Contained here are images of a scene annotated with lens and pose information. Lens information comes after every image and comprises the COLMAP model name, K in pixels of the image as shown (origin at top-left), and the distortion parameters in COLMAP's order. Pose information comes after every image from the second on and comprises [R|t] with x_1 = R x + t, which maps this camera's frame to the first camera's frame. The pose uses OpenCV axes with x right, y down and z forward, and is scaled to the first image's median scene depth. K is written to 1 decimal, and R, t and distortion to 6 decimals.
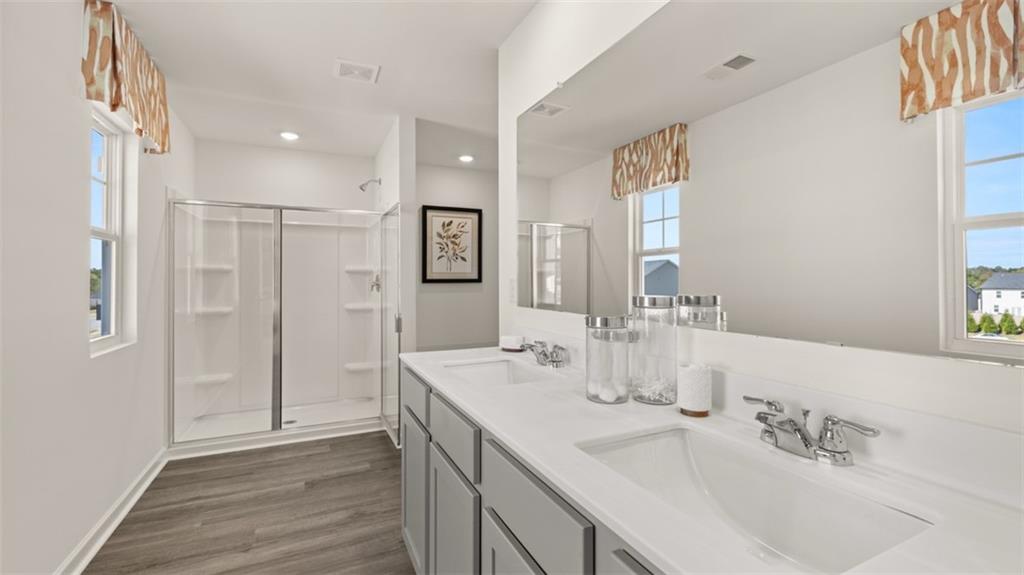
lens RADIAL K [[430.7, 0, 502.9], [0, 430.7, 277.1], [0, 0, 1]] dist [-0.000858, 0.010814]
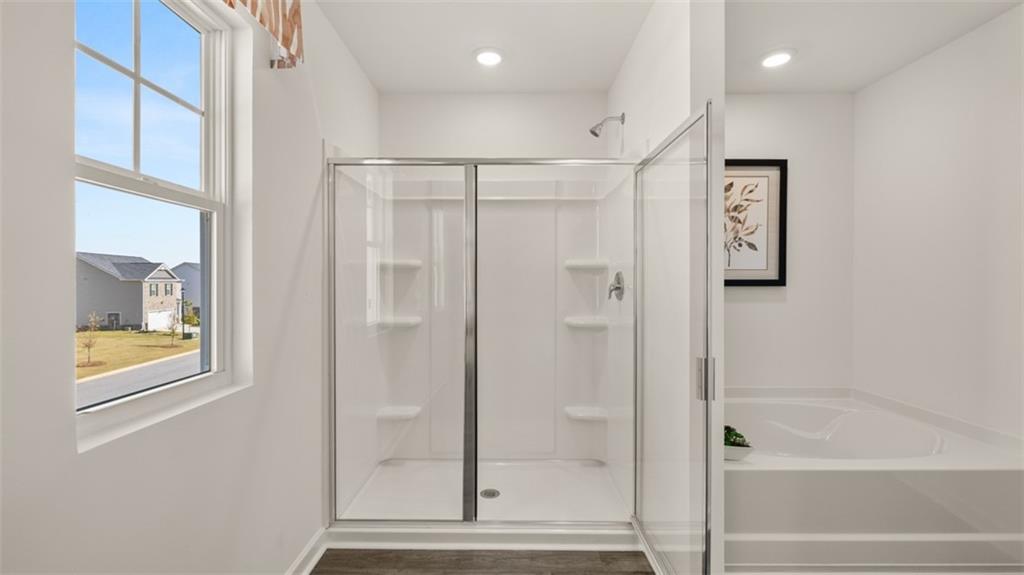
lens RADIAL K [[423.5, 0, 509.4], [0, 423.5, 284.9], [0, 0, 1]] dist [-0.000659, -0.000079]
pose [[0.908490, 0.006247, -0.417859, -0.174973], [-0.000329, 0.999899, 0.014232, 0.004029], [0.417906, -0.012792, 0.908400, 0.377608]]
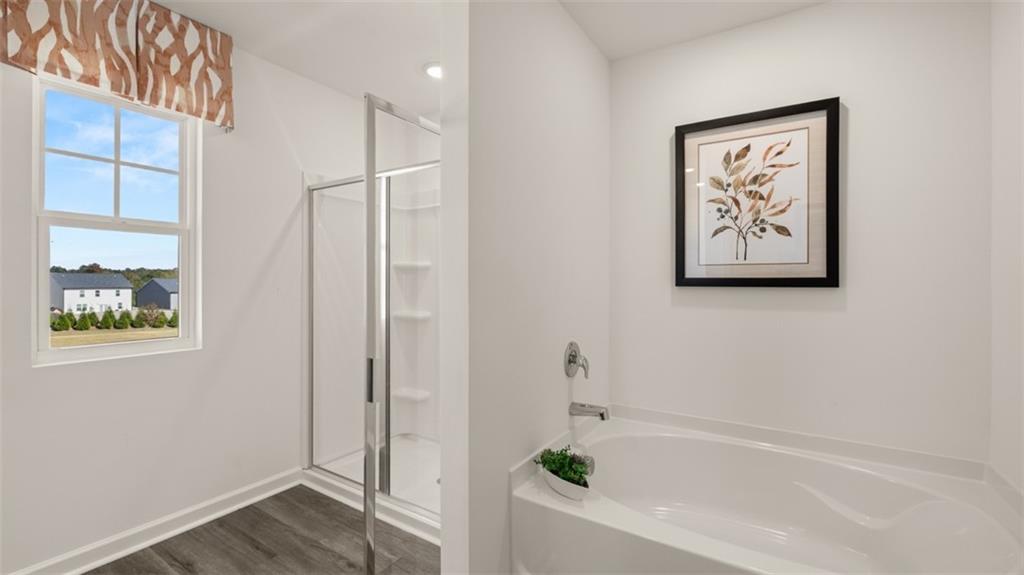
lens RADIAL K [[430.6, 0, 513.4], [0, 430.6, 282.5], [0, 0, 1]] dist [-0.000842, -0.000124]
pose [[0.542232, 0.006189, -0.840206, 0.138572], [0.001806, 0.999962, 0.008531, 0.005760], [0.840227, -0.006144, 0.542200, 0.637931]]
